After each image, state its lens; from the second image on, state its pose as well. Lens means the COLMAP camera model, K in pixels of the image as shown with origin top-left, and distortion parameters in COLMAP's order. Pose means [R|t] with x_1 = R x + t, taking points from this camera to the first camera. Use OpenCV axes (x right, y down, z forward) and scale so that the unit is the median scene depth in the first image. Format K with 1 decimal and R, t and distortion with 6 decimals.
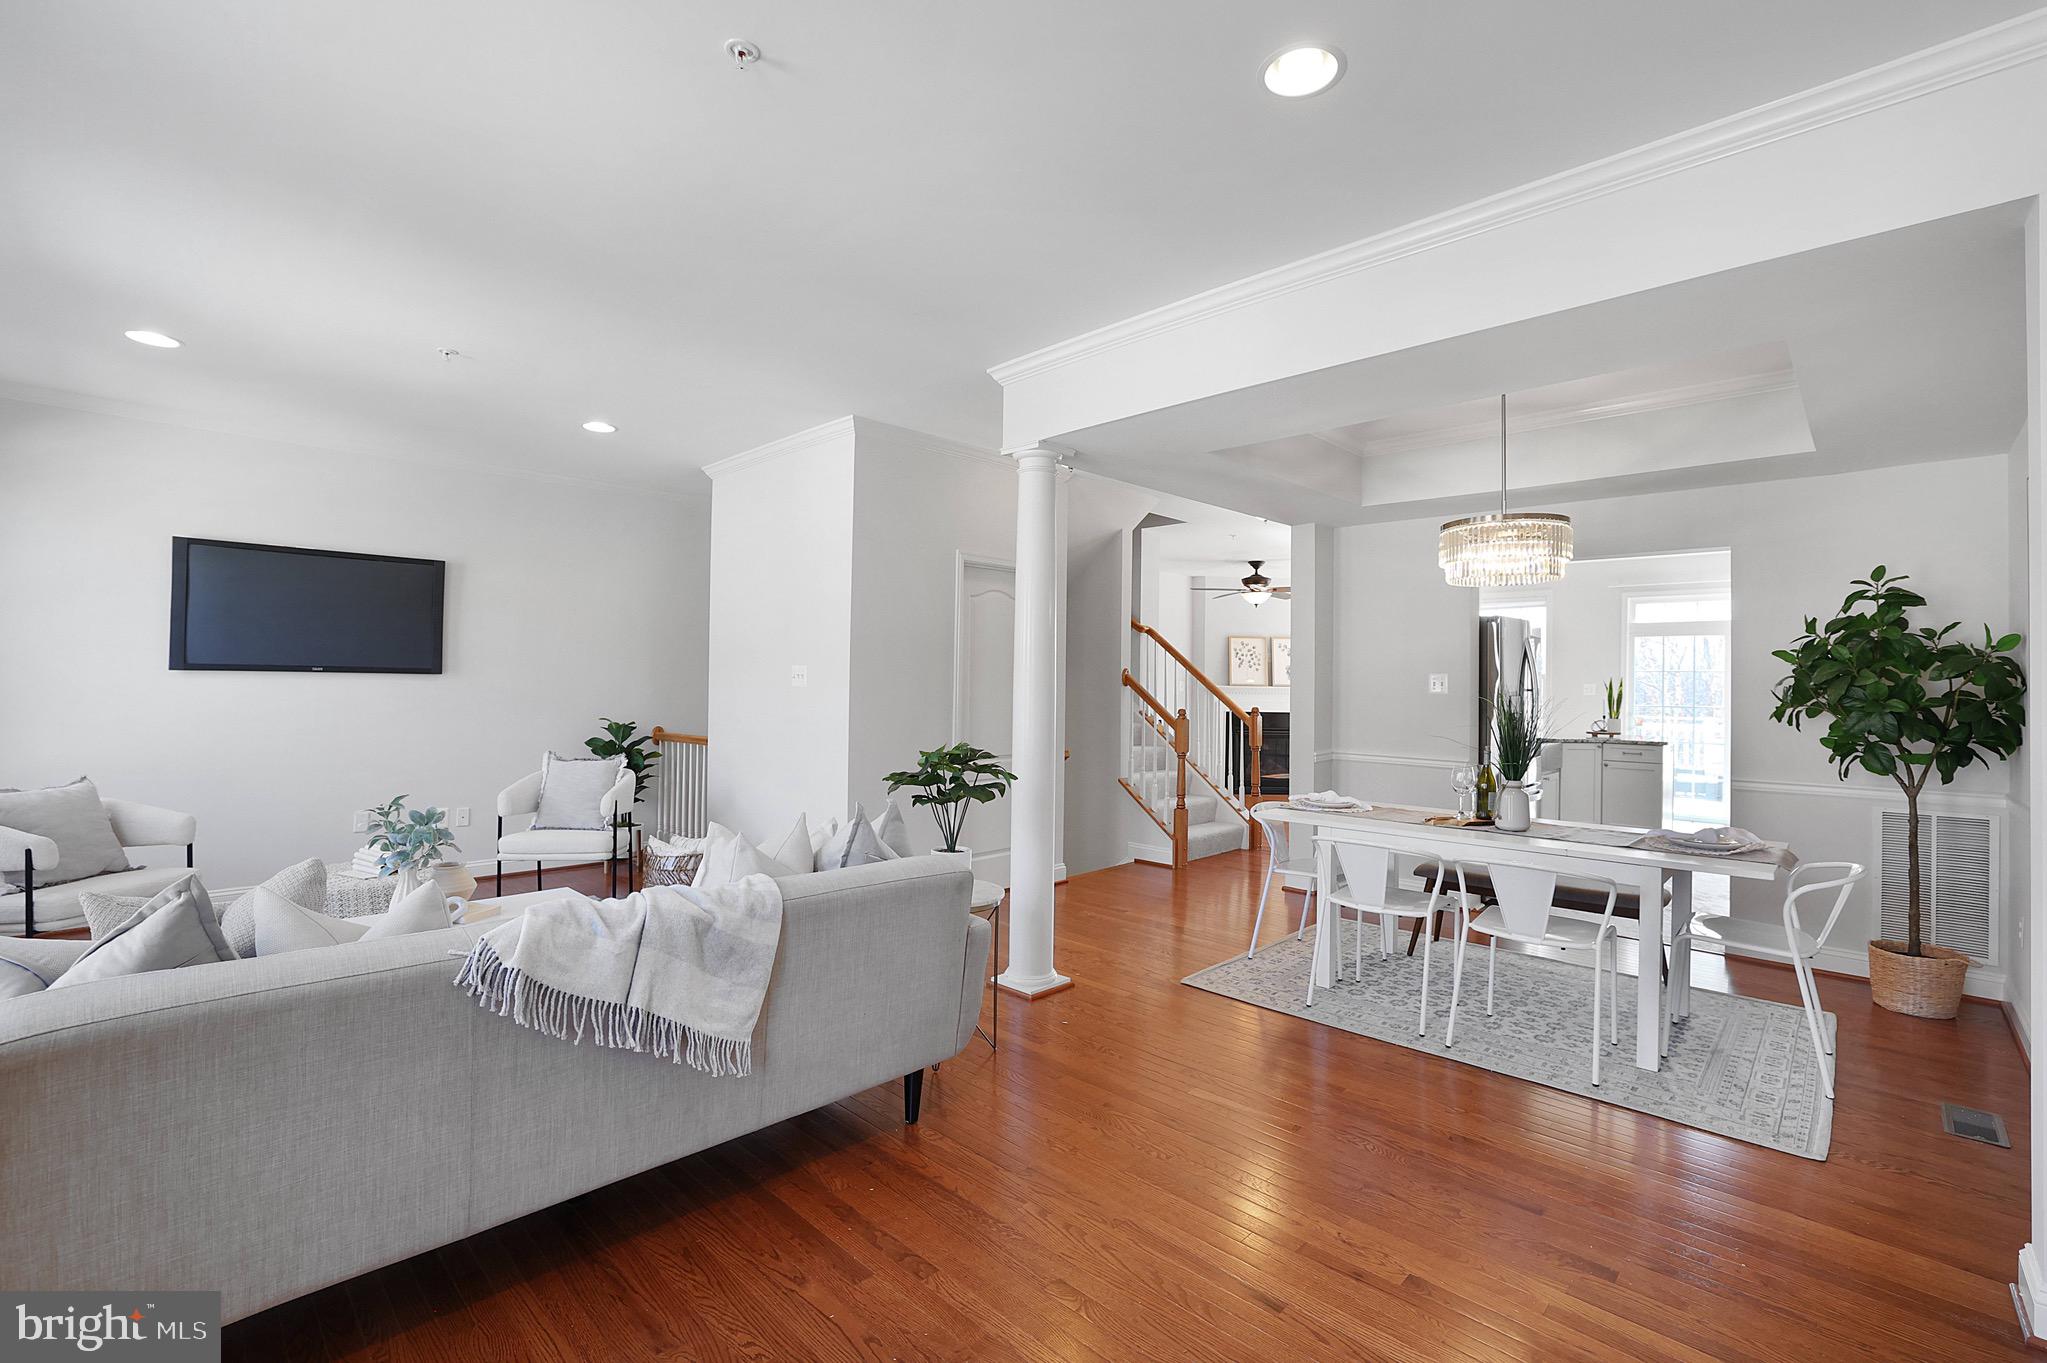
lens RADIAL K [[896.2, 0, 1029.7], [0, 896.2, 679.5], [0, 0, 1]] dist [-0.049912, 0.020034]
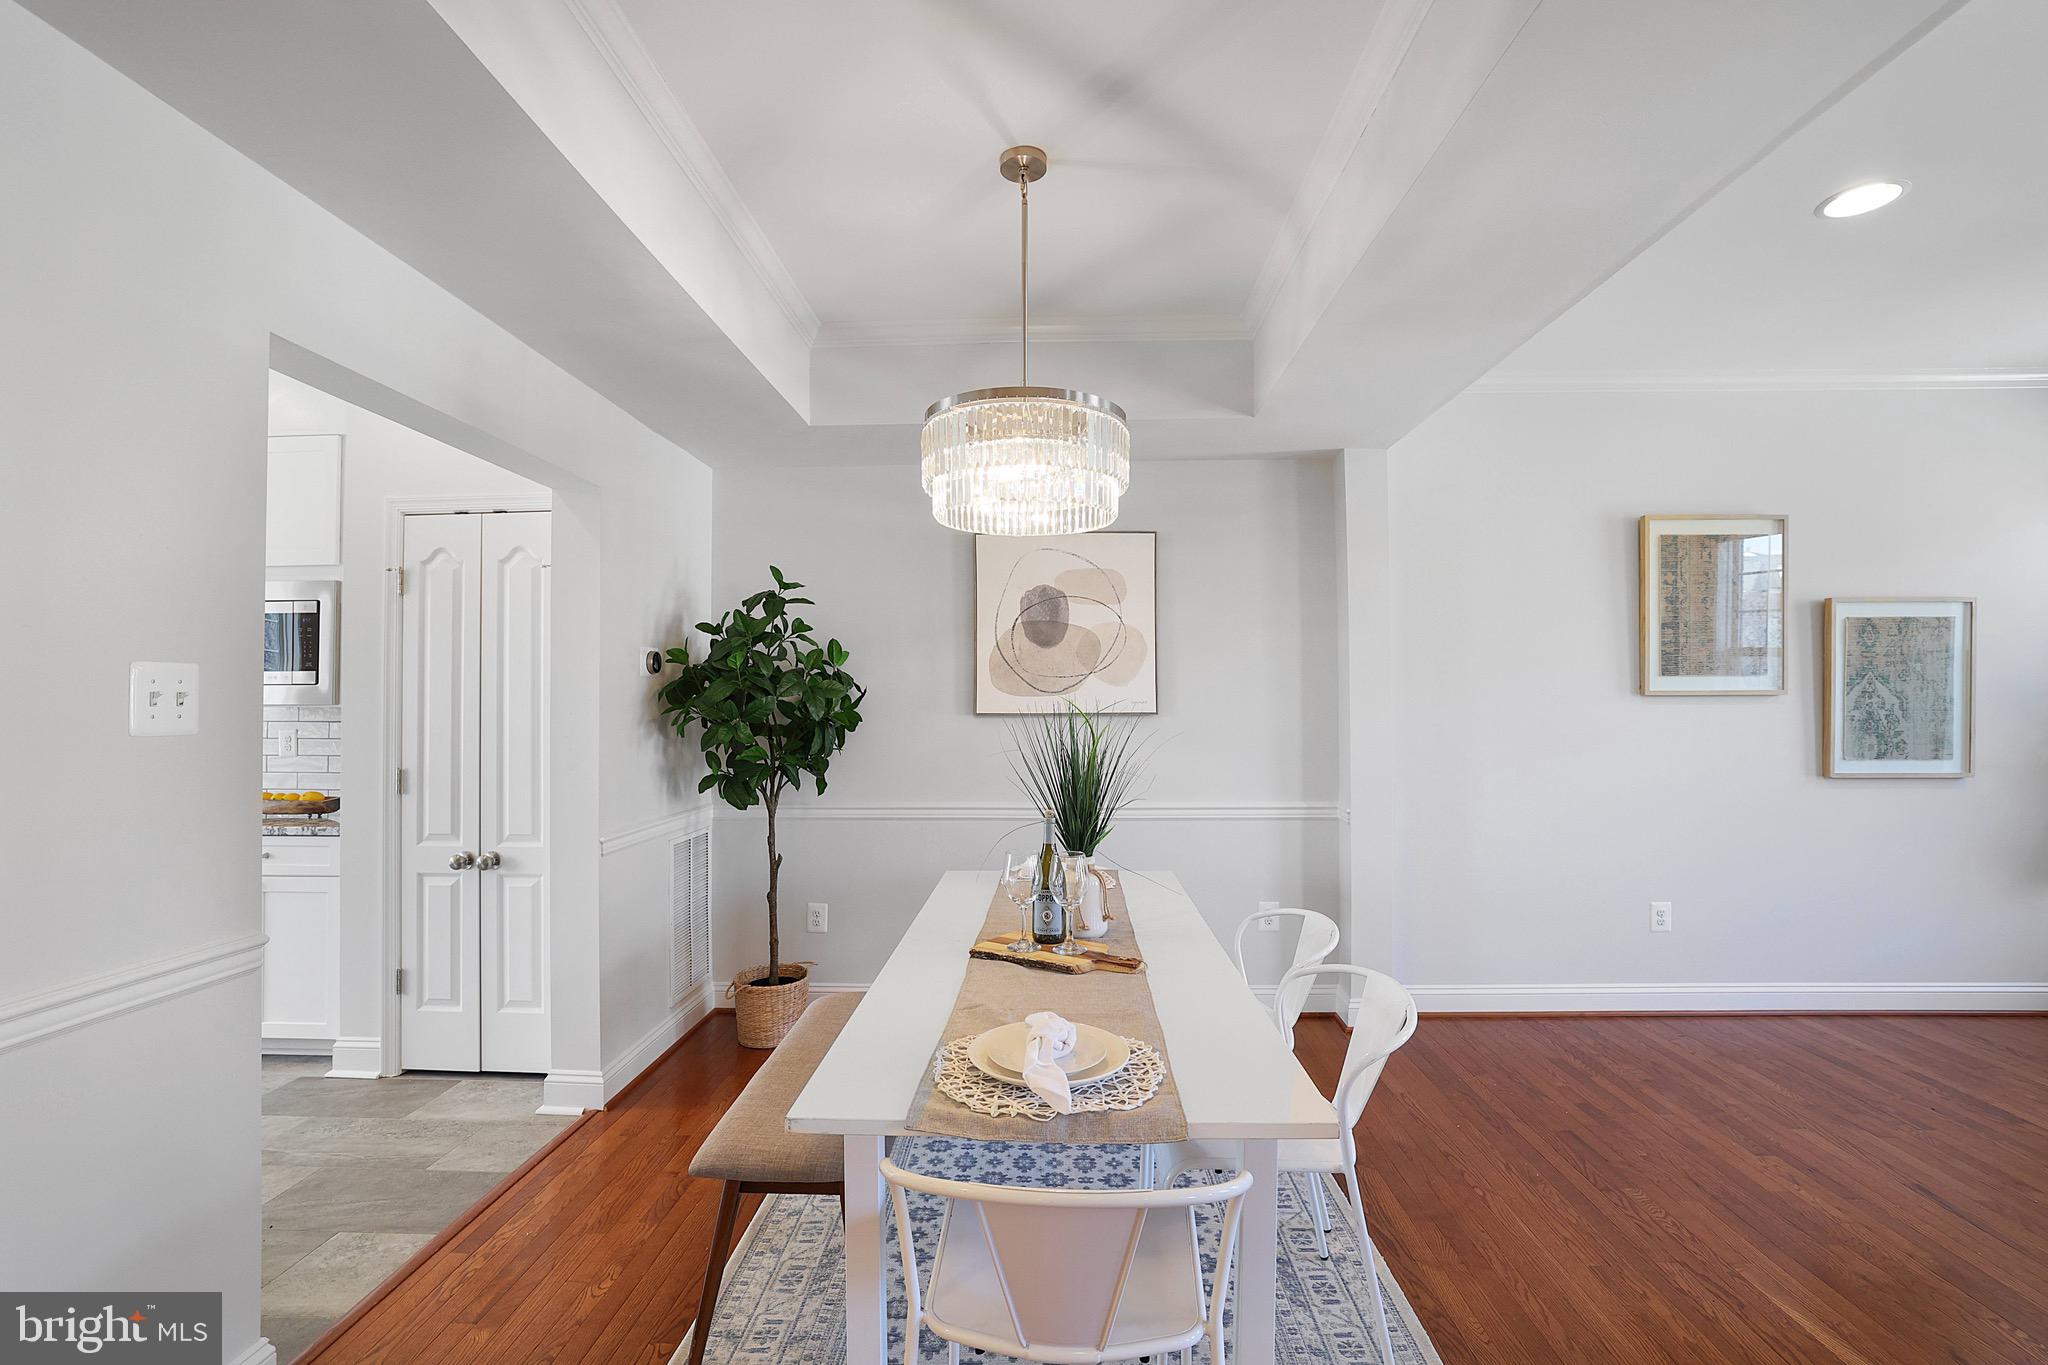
lens RADIAL K [[875.9, 0, 1028.2], [0, 875.9, 679.4], [0, 0, 1]] dist [-0.055364, 0.021183]
pose [[-0.672268, 0.009032, 0.740253, 0.051677], [-0.006336, 0.999819, -0.017954, 0.001648], [-0.740280, -0.016760, -0.672089, 0.541363]]
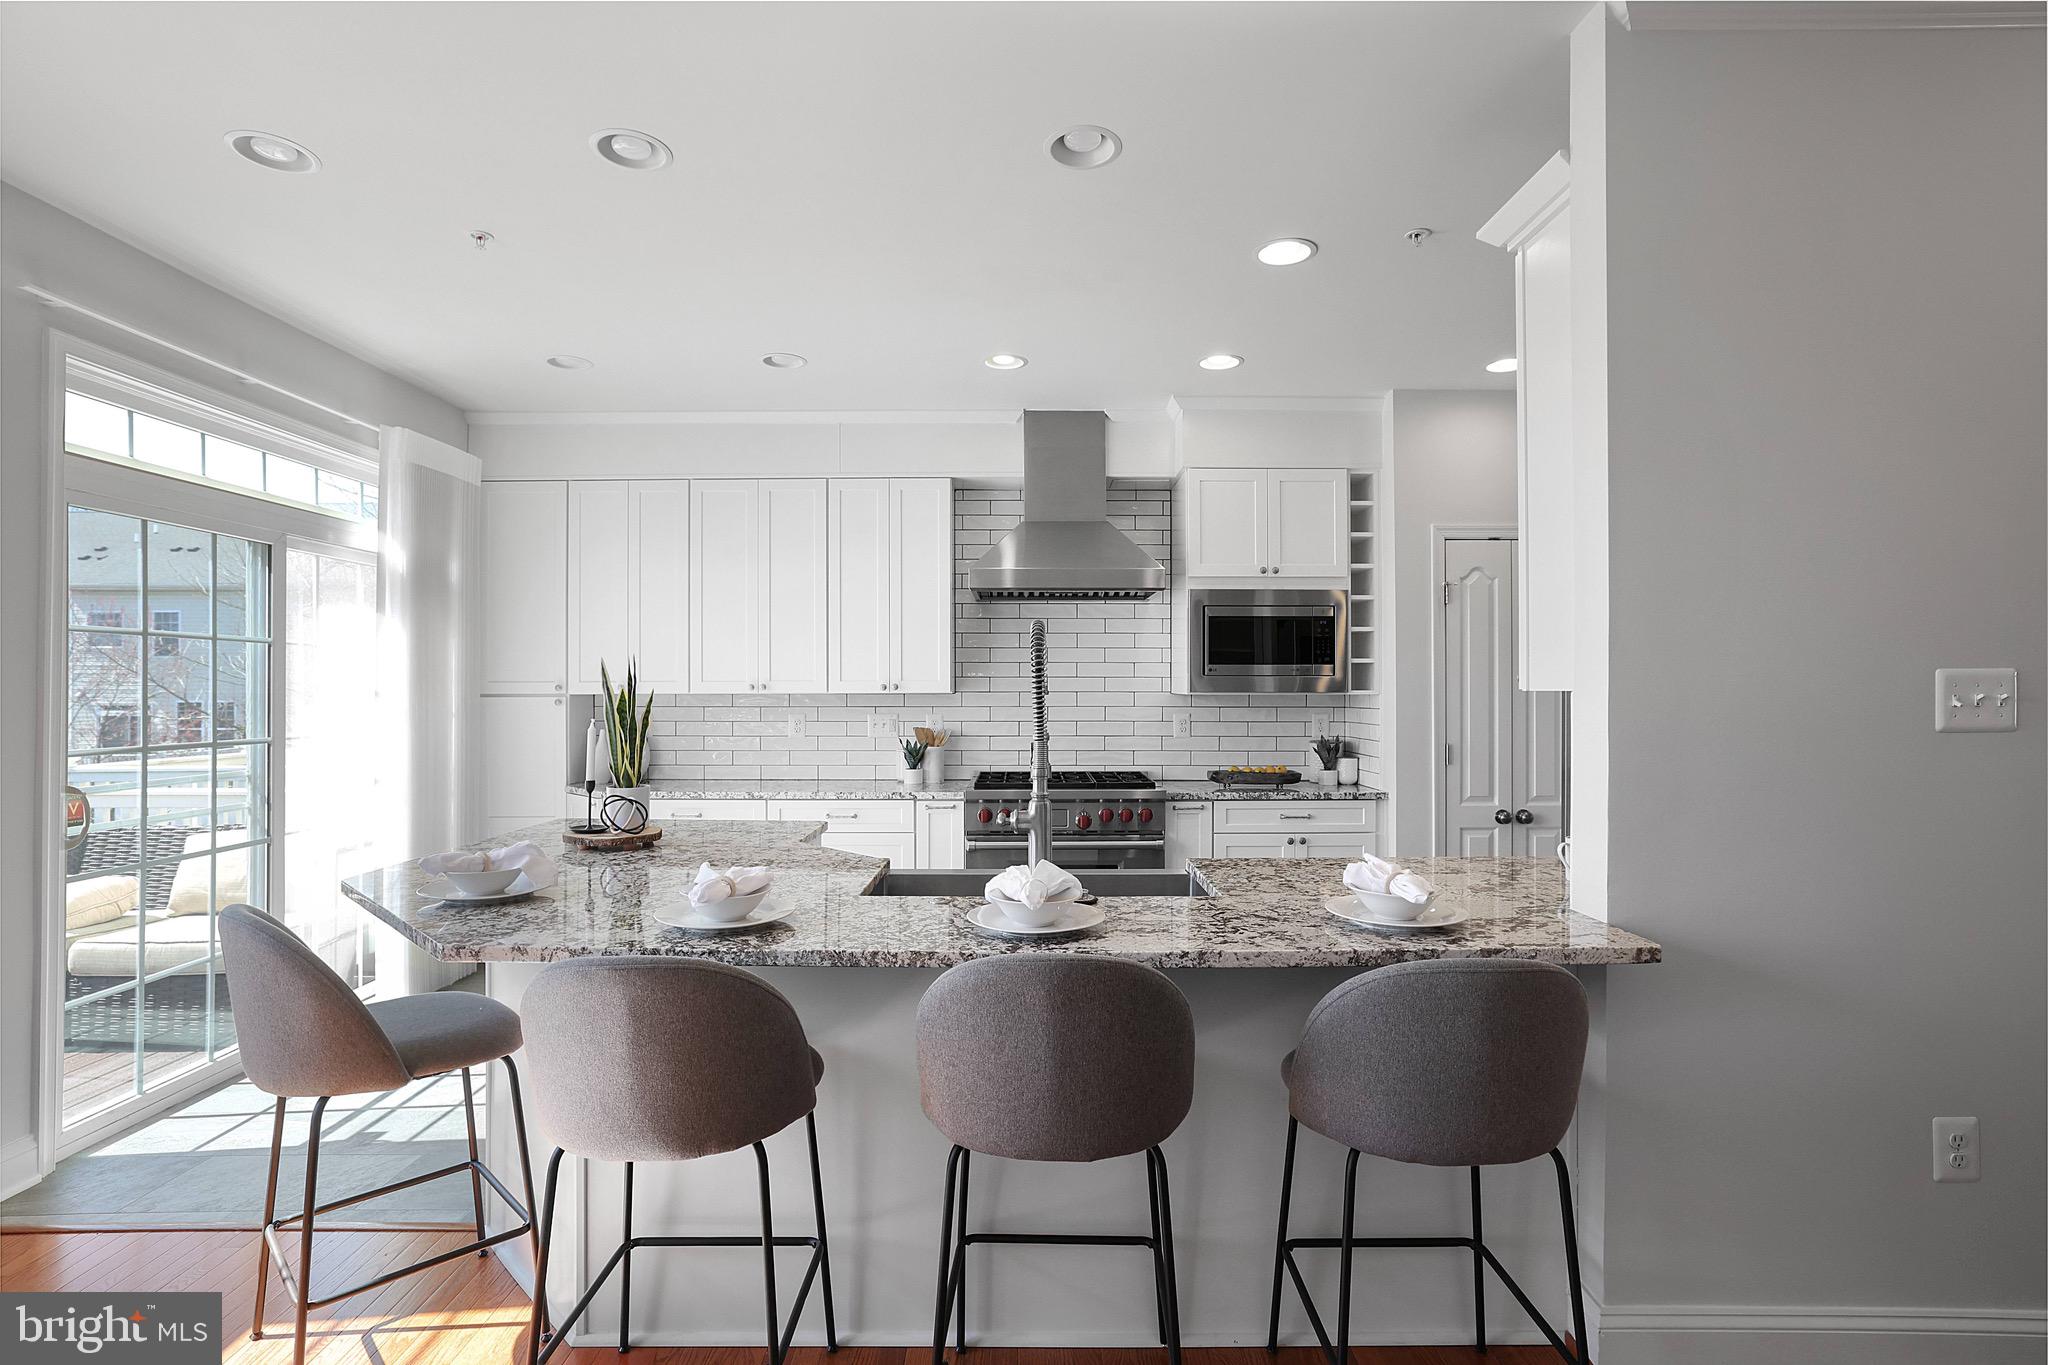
lens RADIAL K [[984.4, 0, 1024.0], [0, 984.4, 682.5], [0, 0, 1]] dist [-0.041295, 0.024849]
pose [[-0.695299, -0.007085, 0.718685, 0.253769], [-0.010176, 0.999948, 0.000013, 0.003949], [-0.718648, -0.007304, -0.695335, 0.952587]]
